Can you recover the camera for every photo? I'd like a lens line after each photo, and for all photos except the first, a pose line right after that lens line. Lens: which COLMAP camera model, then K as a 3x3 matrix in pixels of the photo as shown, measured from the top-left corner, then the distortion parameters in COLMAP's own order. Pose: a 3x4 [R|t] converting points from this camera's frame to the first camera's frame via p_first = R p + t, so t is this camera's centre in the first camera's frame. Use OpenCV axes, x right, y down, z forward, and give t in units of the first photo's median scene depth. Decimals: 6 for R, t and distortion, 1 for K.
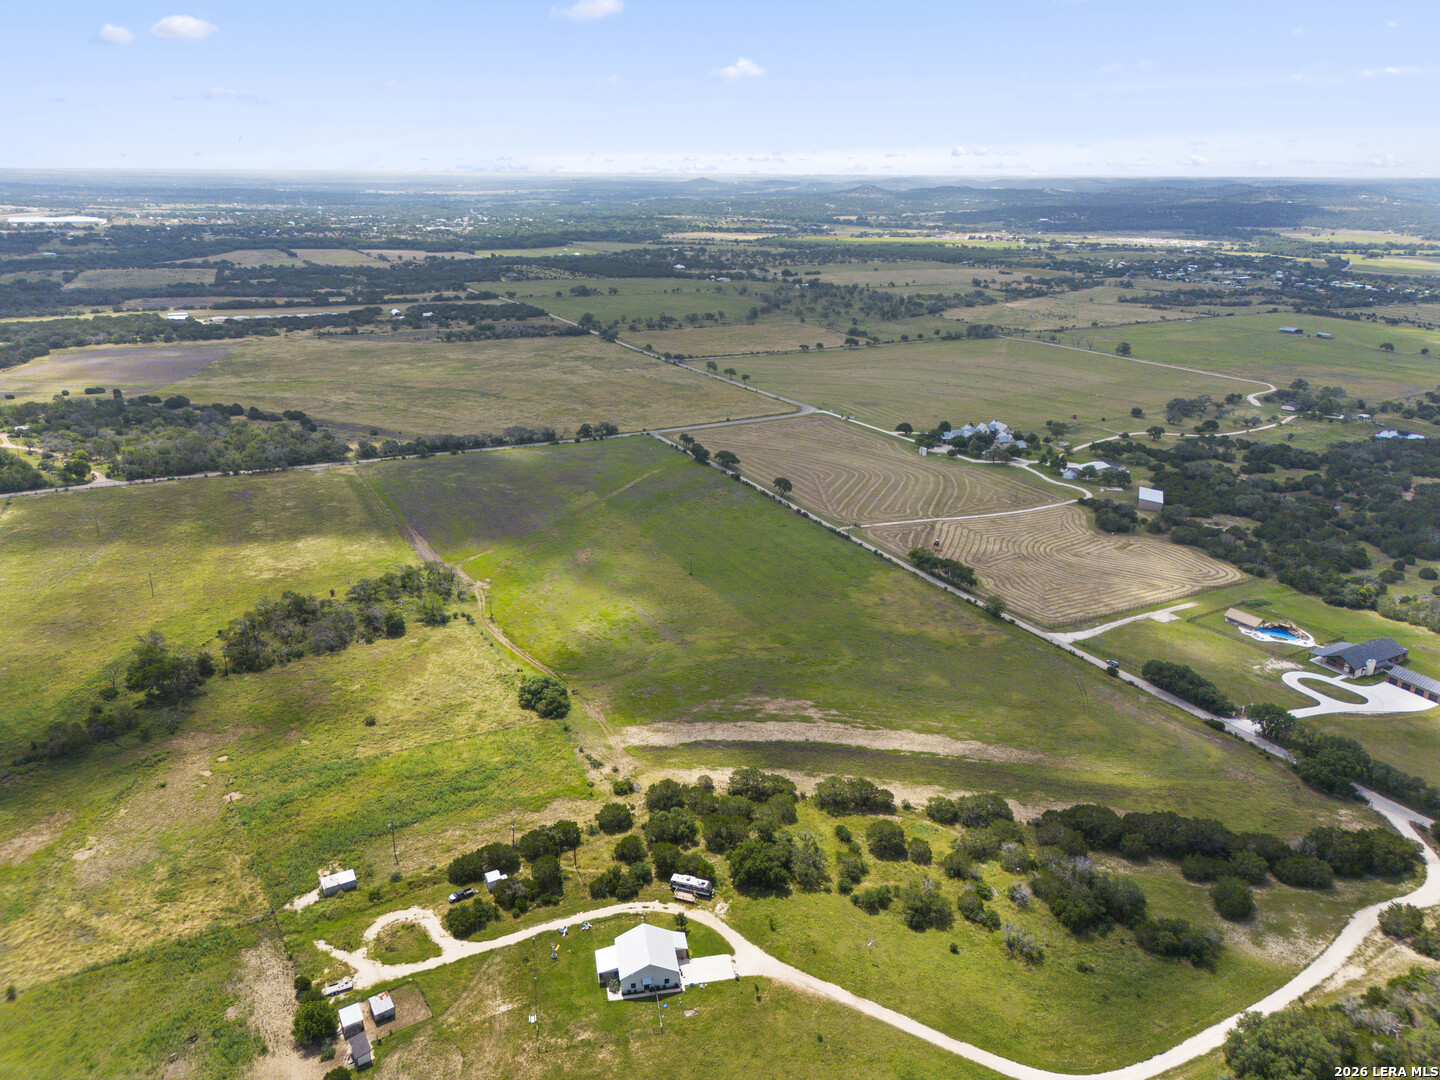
lens RADIAL K [[1009.2, 0, 725.2], [0, 1009.2, 543.6], [0, 0, 1]] dist [0.070143, -0.074772]
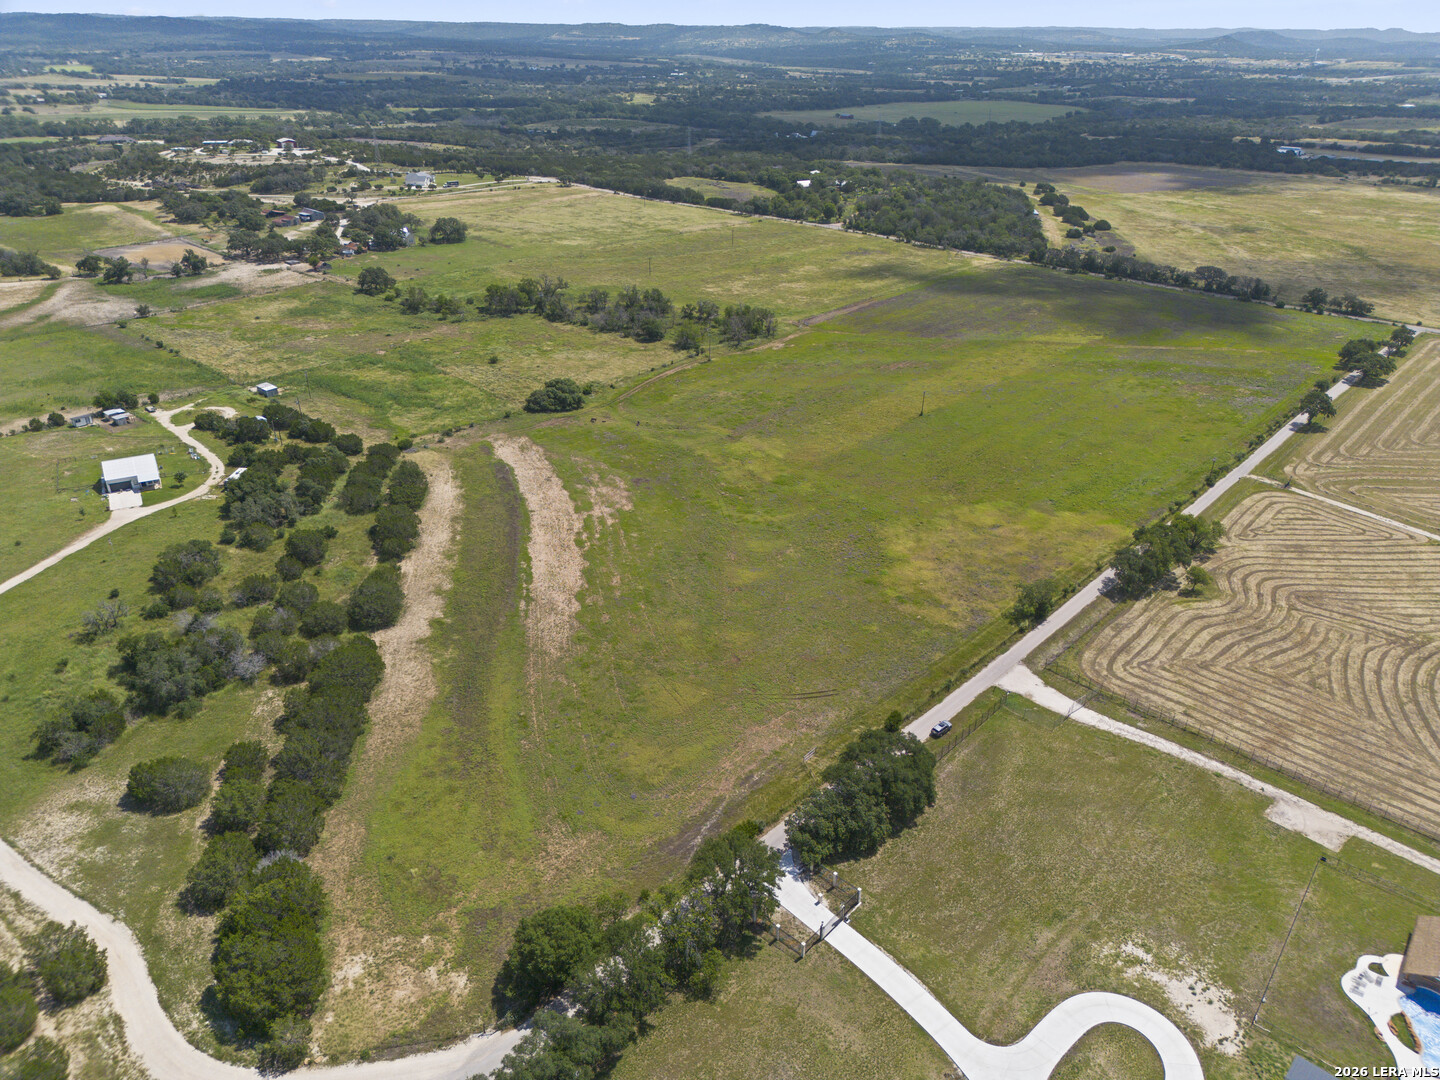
lens RADIAL K [[1009.2, 0, 725.2], [0, 1009.2, 543.6], [0, 0, 1]] dist [0.070143, -0.074772]
pose [[0.311729, 0.419283, -0.852659, 0.687687], [-0.329007, 0.889491, 0.317112, -0.086181], [0.891392, 0.181678, 0.415227, 0.617476]]
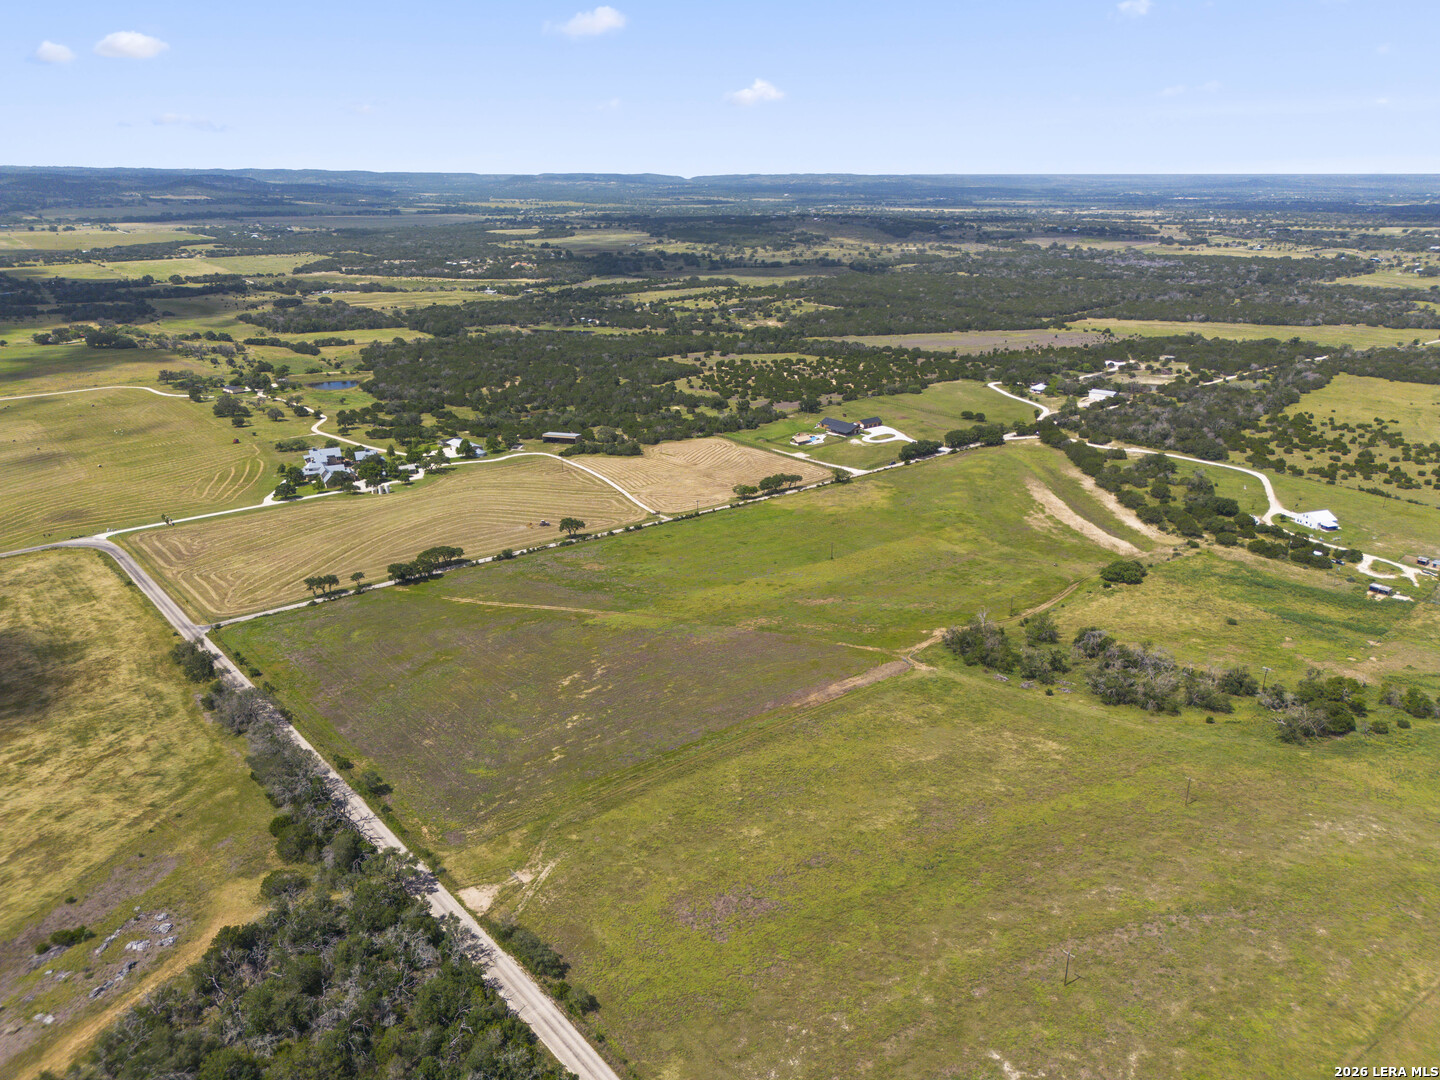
lens RADIAL K [[1009.2, 0, 725.2], [0, 1009.2, 543.6], [0, 0, 1]] dist [0.070143, -0.074772]
pose [[-0.156359, -0.352156, 0.922788, -1.074604], [0.334051, 0.860368, 0.384937, -0.464905], [-0.929496, 0.368446, -0.016888, 1.229101]]
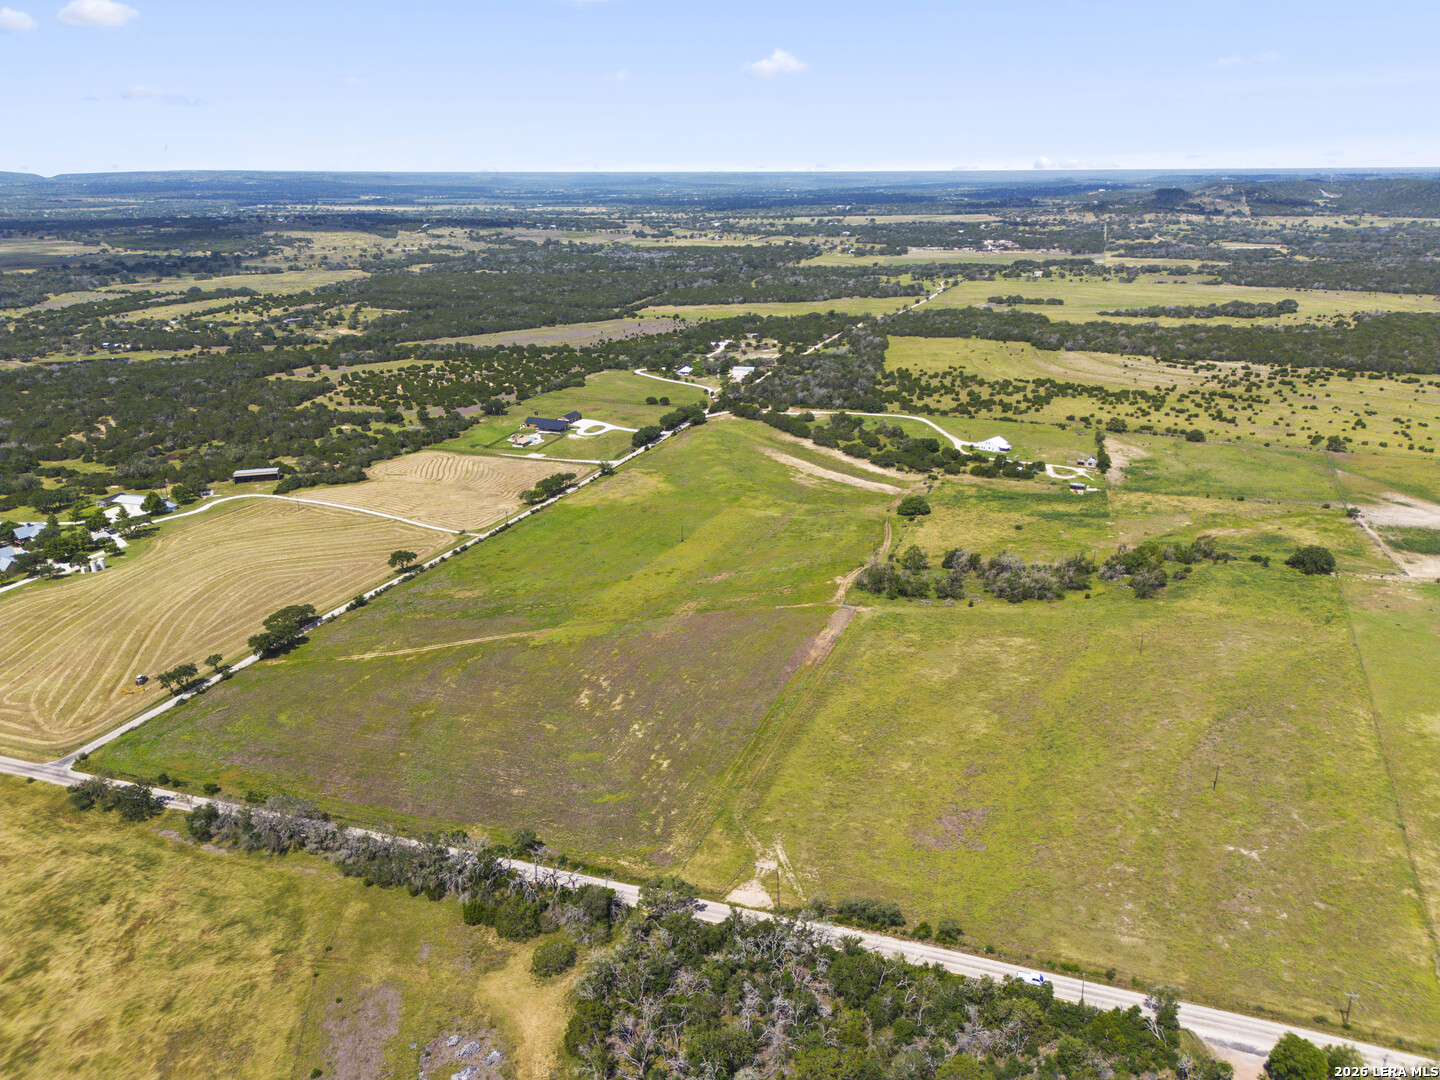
lens RADIAL K [[1002.9, 0, 723.9], [0, 1002.9, 560.0], [0, 0, 1]] dist [0.075054, -0.078649]
pose [[-0.634736, -0.288484, 0.716859, -0.932988], [0.260126, 0.793783, 0.549767, -0.592355], [-0.727629, 0.535431, -0.428800, 1.590543]]
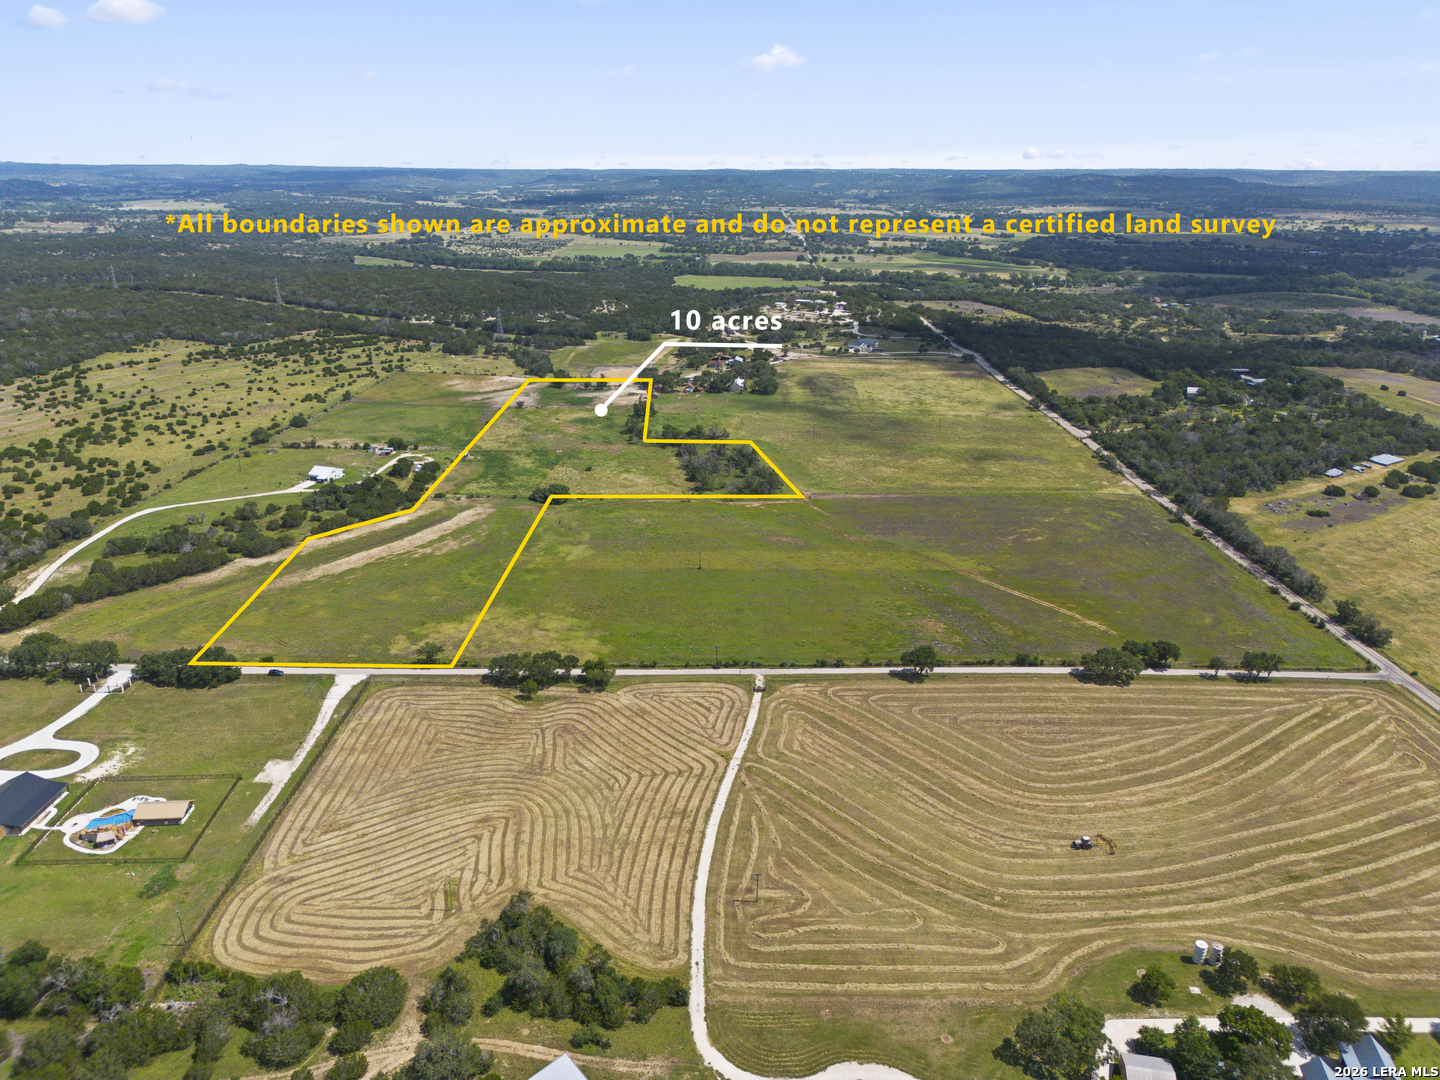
lens RADIAL K [[1009.2, 0, 725.2], [0, 1009.2, 543.6], [0, 0, 1]] dist [0.070143, -0.074772]
pose [[-0.492567, 0.287613, -0.821375, 0.852837], [-0.308937, 0.824554, 0.473992, -0.524050], [0.813594, 0.487226, -0.317294, 1.464240]]
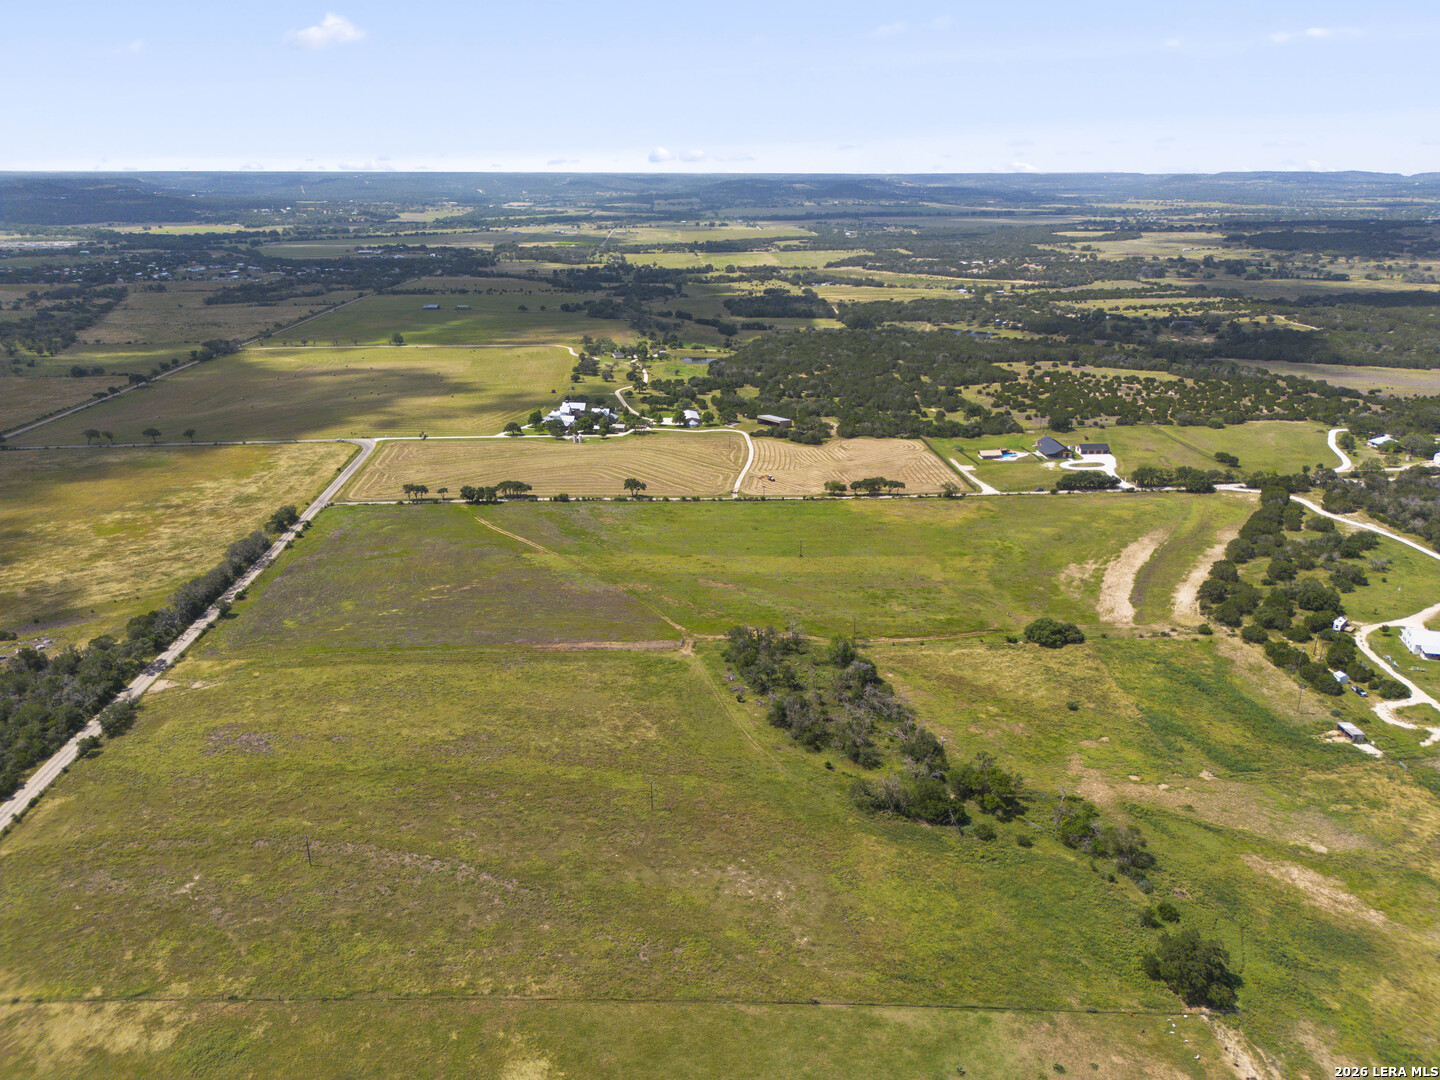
lens RADIAL K [[1009.2, 0, 725.2], [0, 1009.2, 543.6], [0, 0, 1]] dist [0.070143, -0.074772]
pose [[0.438787, -0.321386, 0.839152, -1.041988], [0.316348, 0.929318, 0.190503, -0.227906], [-0.841065, 0.181874, 0.509443, 0.584145]]
